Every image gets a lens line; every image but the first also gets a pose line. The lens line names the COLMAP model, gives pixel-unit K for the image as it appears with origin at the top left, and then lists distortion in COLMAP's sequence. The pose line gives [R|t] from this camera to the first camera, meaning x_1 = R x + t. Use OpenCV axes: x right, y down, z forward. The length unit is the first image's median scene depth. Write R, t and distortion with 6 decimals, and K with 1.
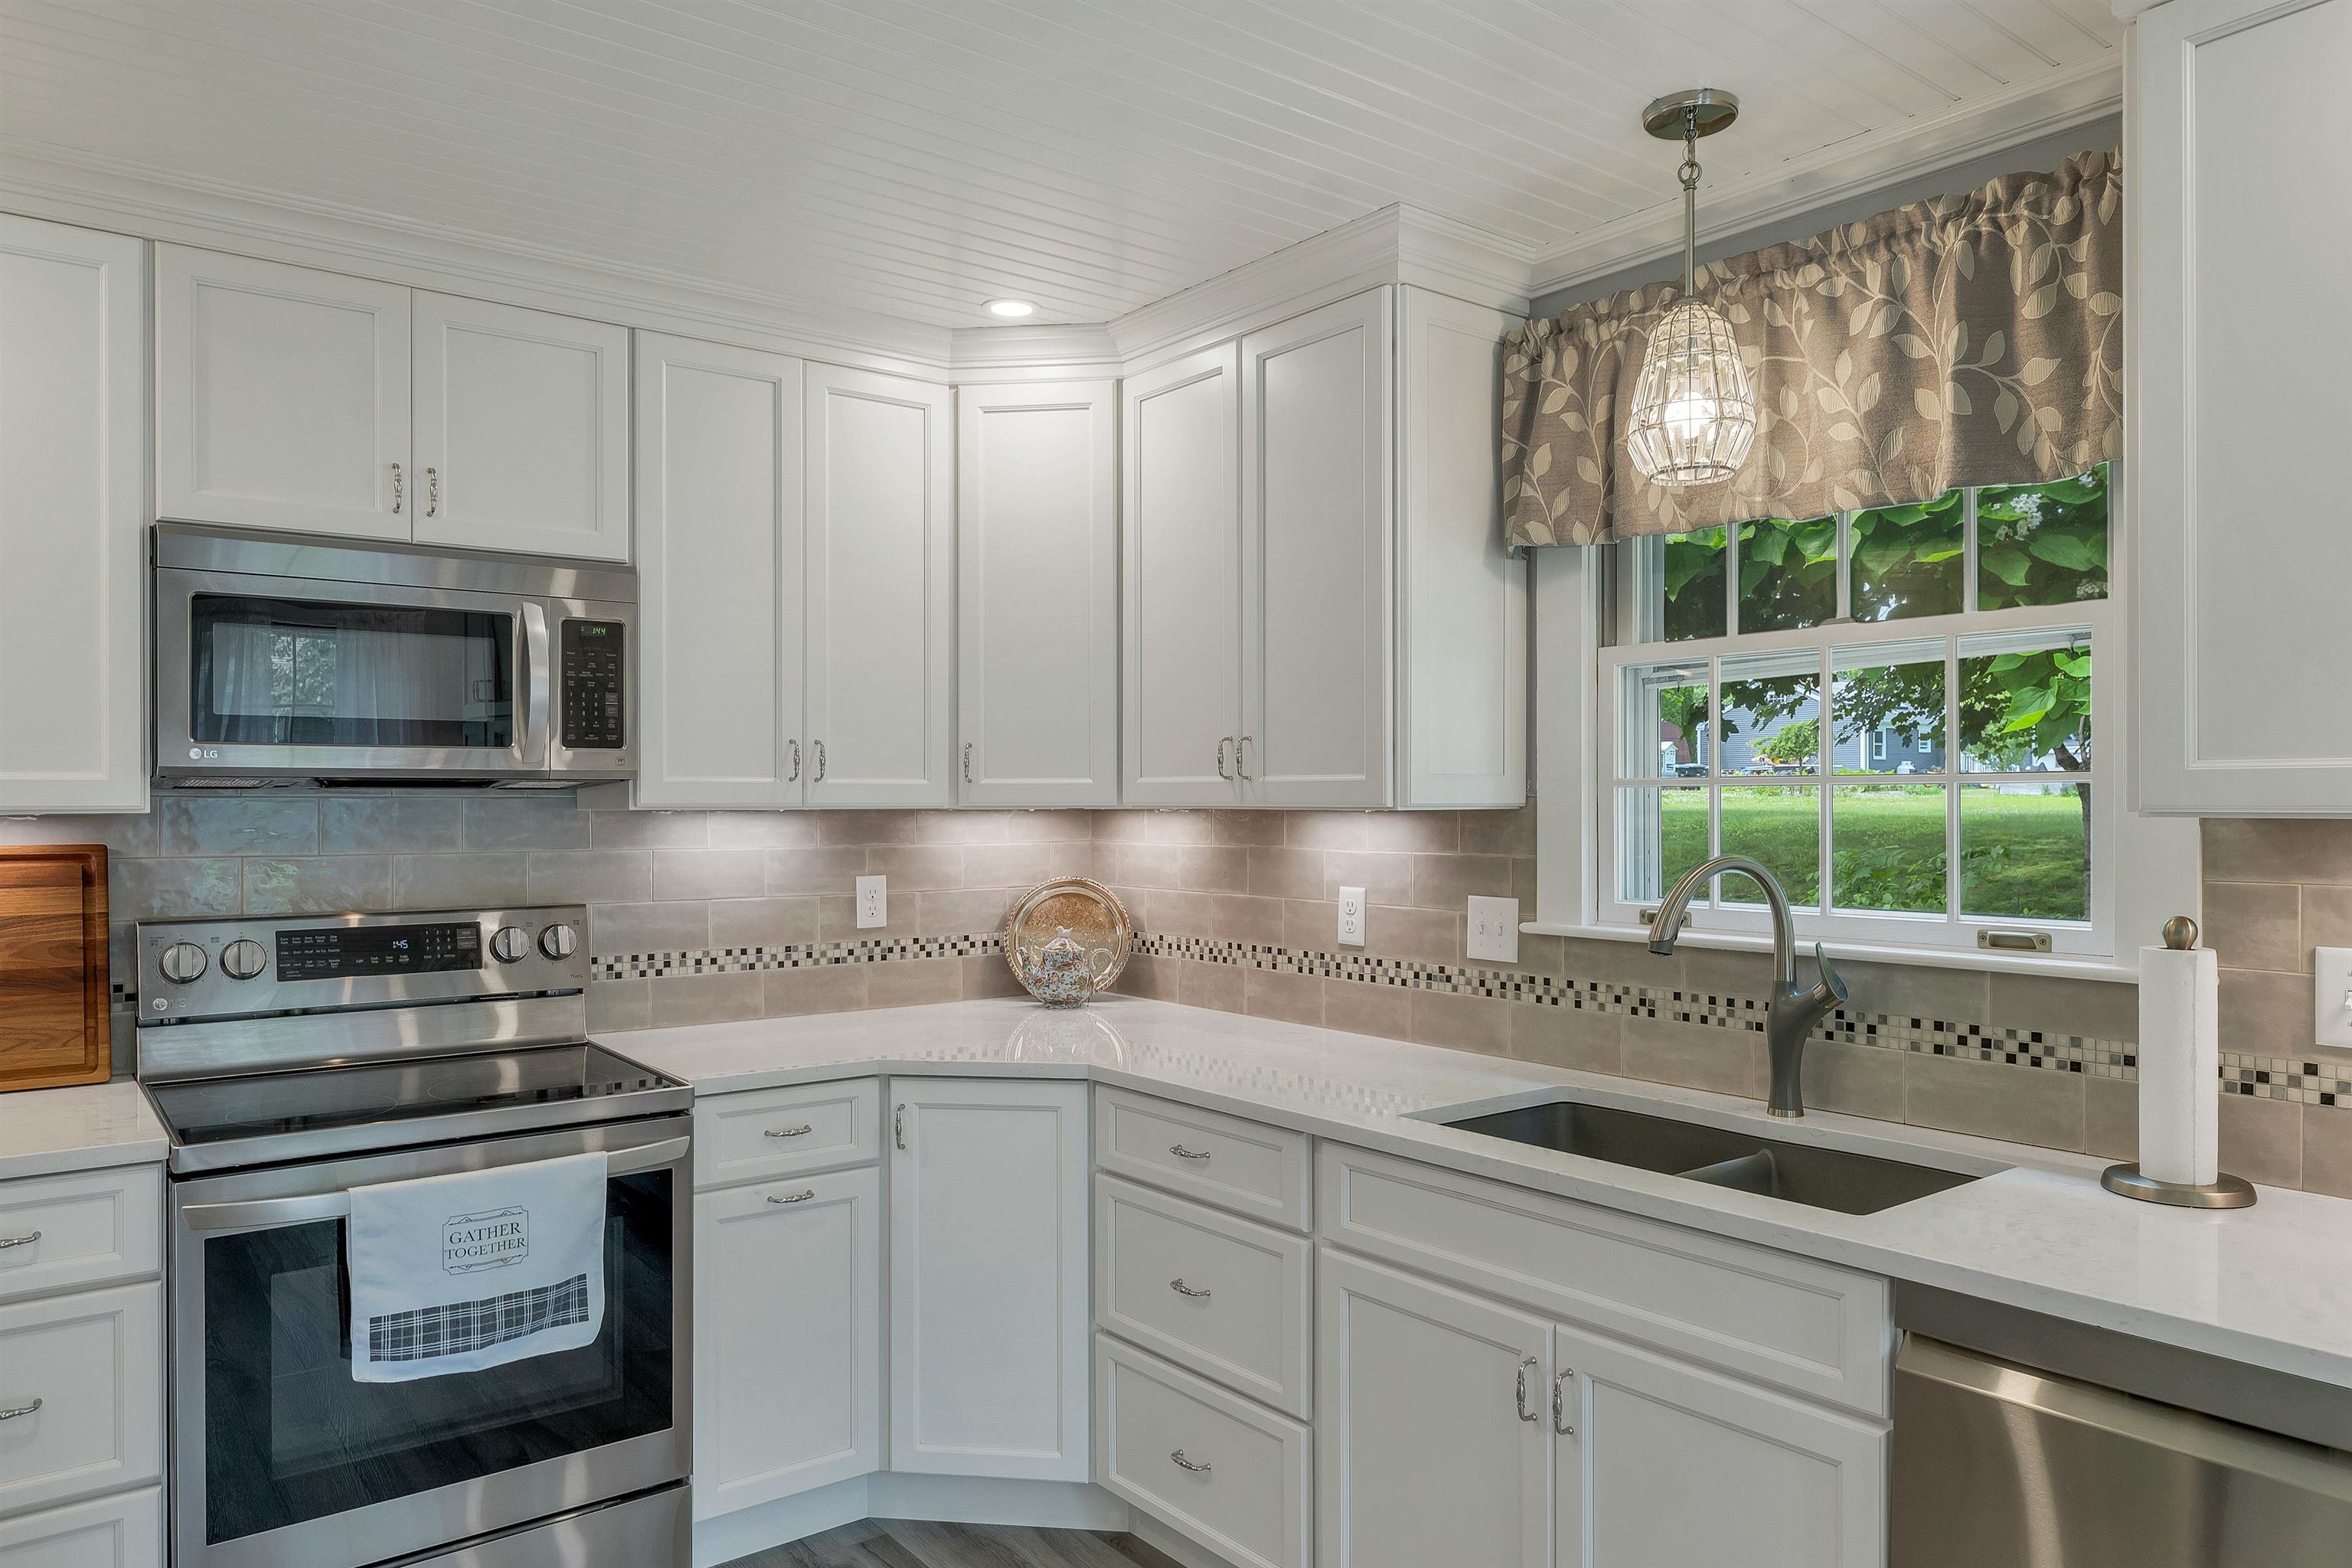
lens RADIAL K [[1593.5, 0, 1177.6], [0, 1593.5, 790.6], [0, 0, 1]] dist [-0.006332, -0.001753]
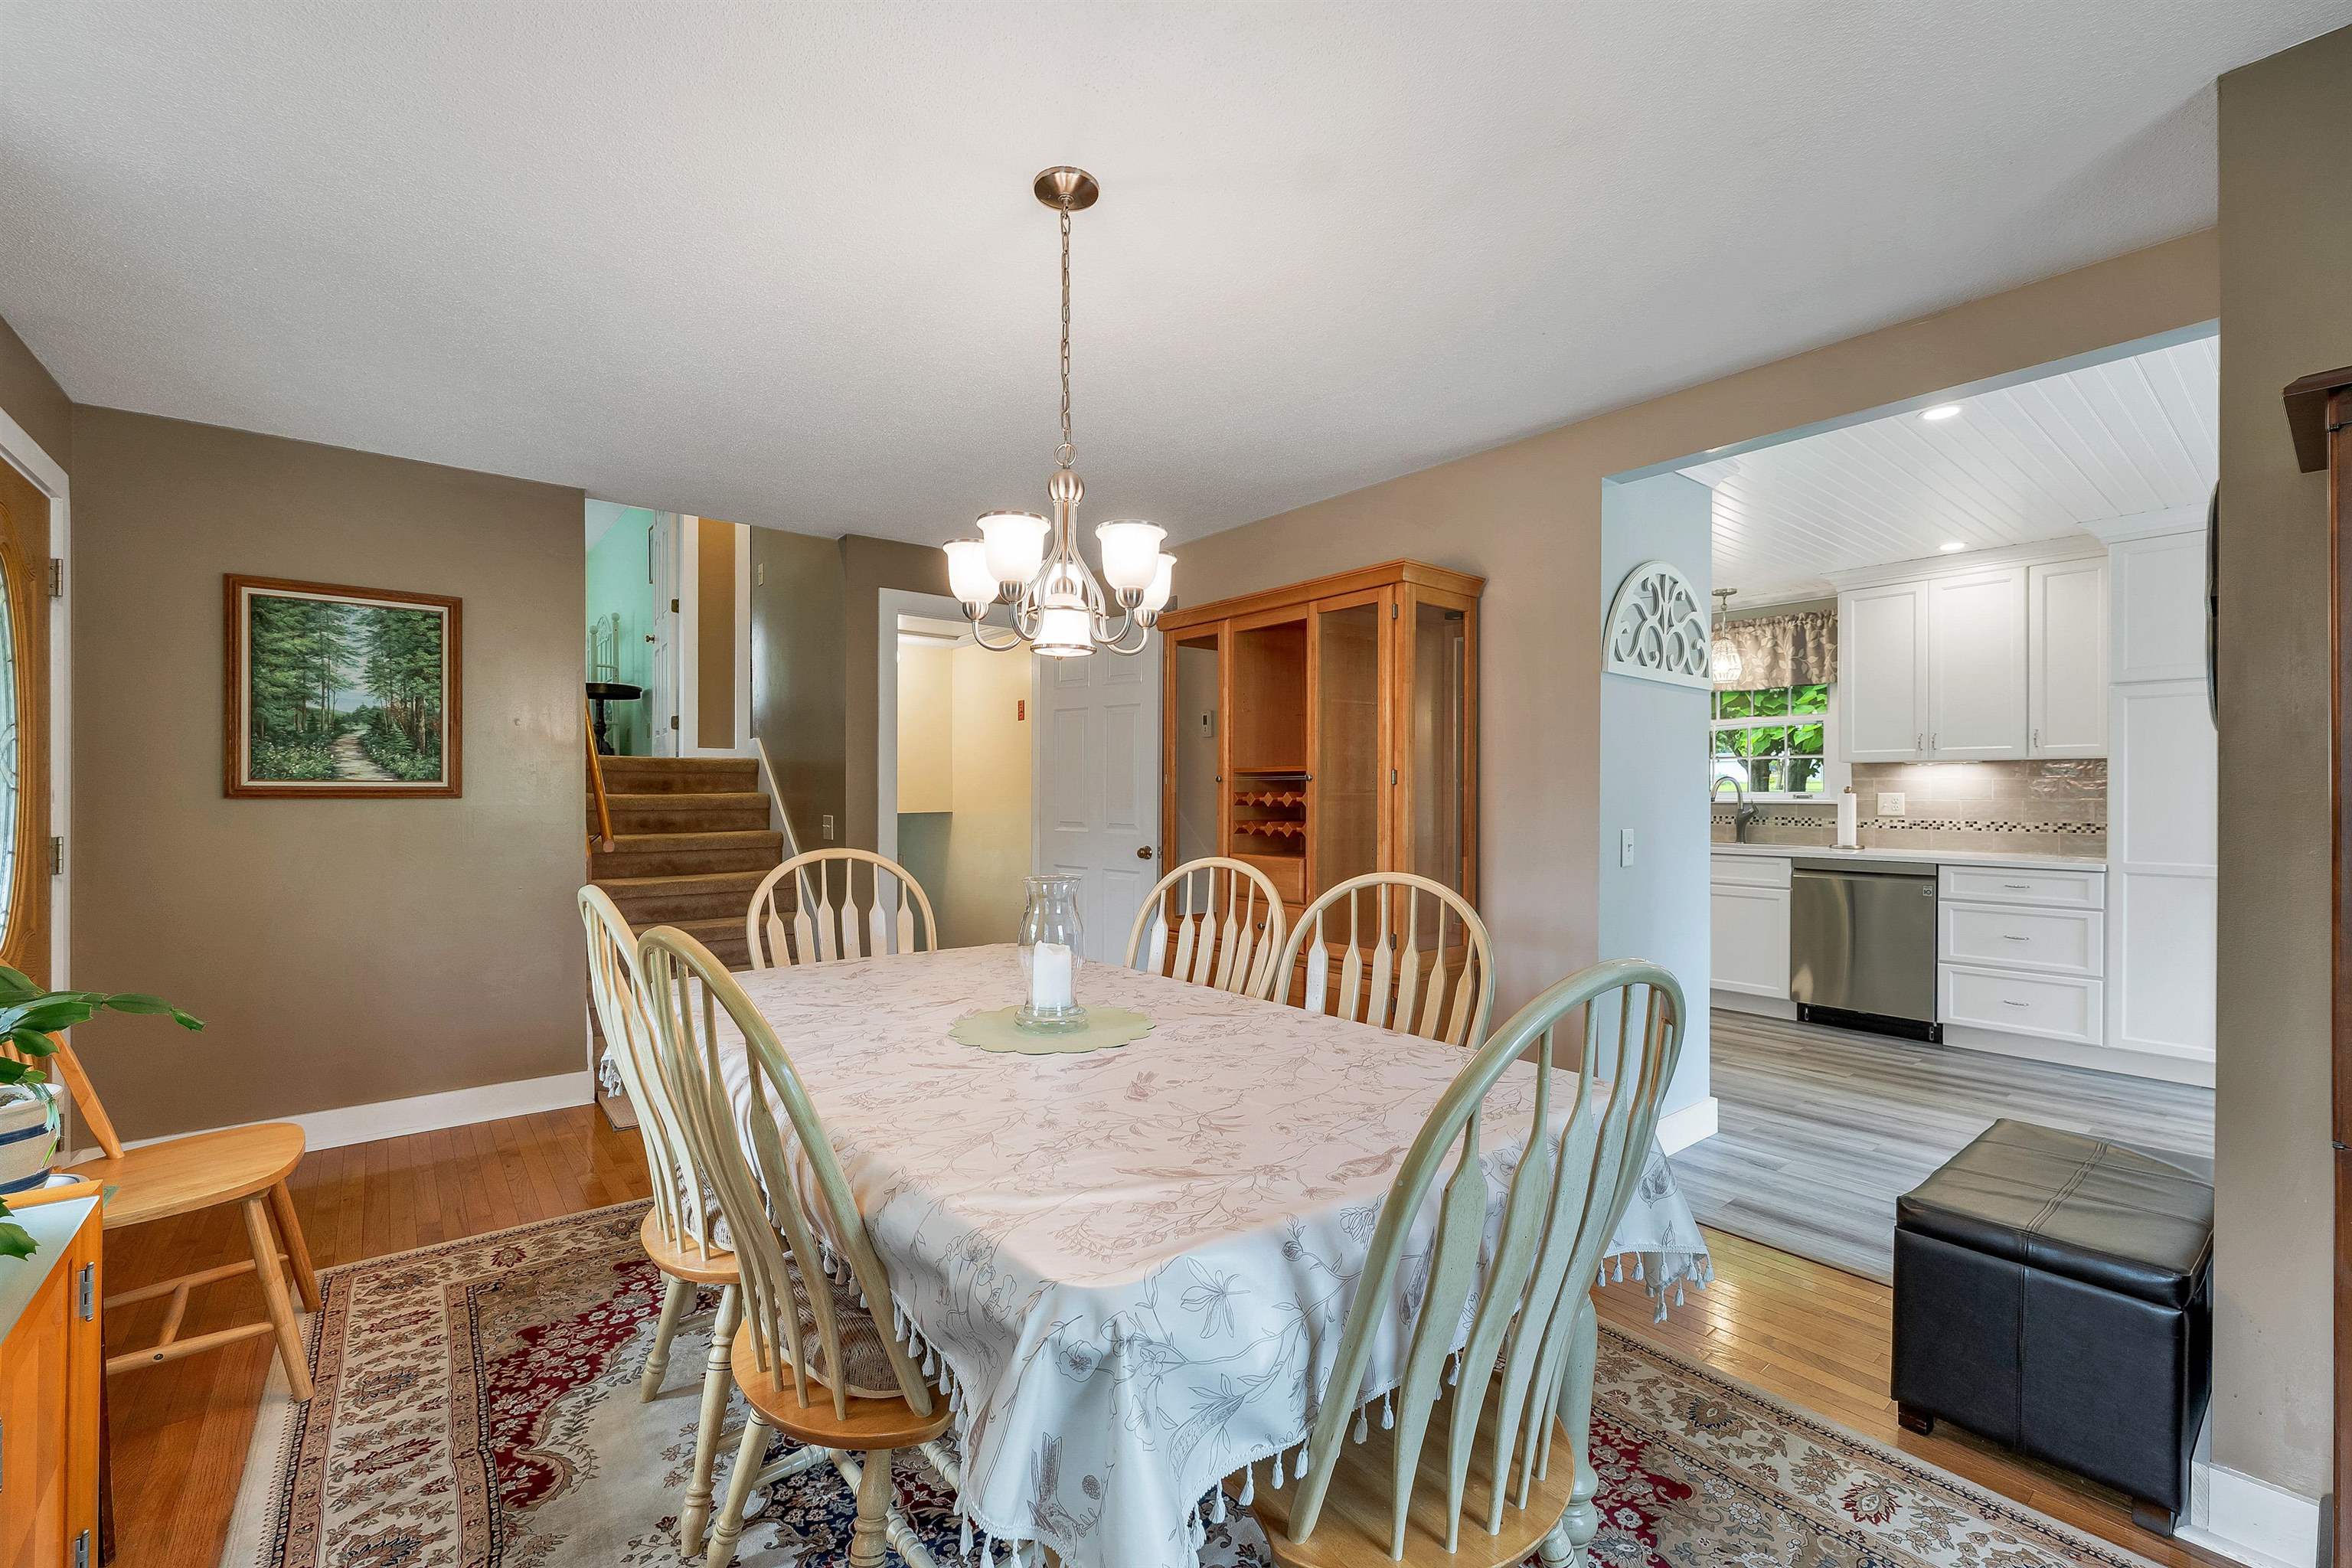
lens RADIAL K [[1000.8, 0, 1178.3], [0, 1000.8, 786.7], [0, 0, 1]] dist [-0.002216, -0.000750]
pose [[0.999553, 0.003276, 0.029730, -1.210195], [-0.003169, 0.999988, -0.003626, 0.088369], [-0.029741, 0.003530, 0.999551, -1.589738]]
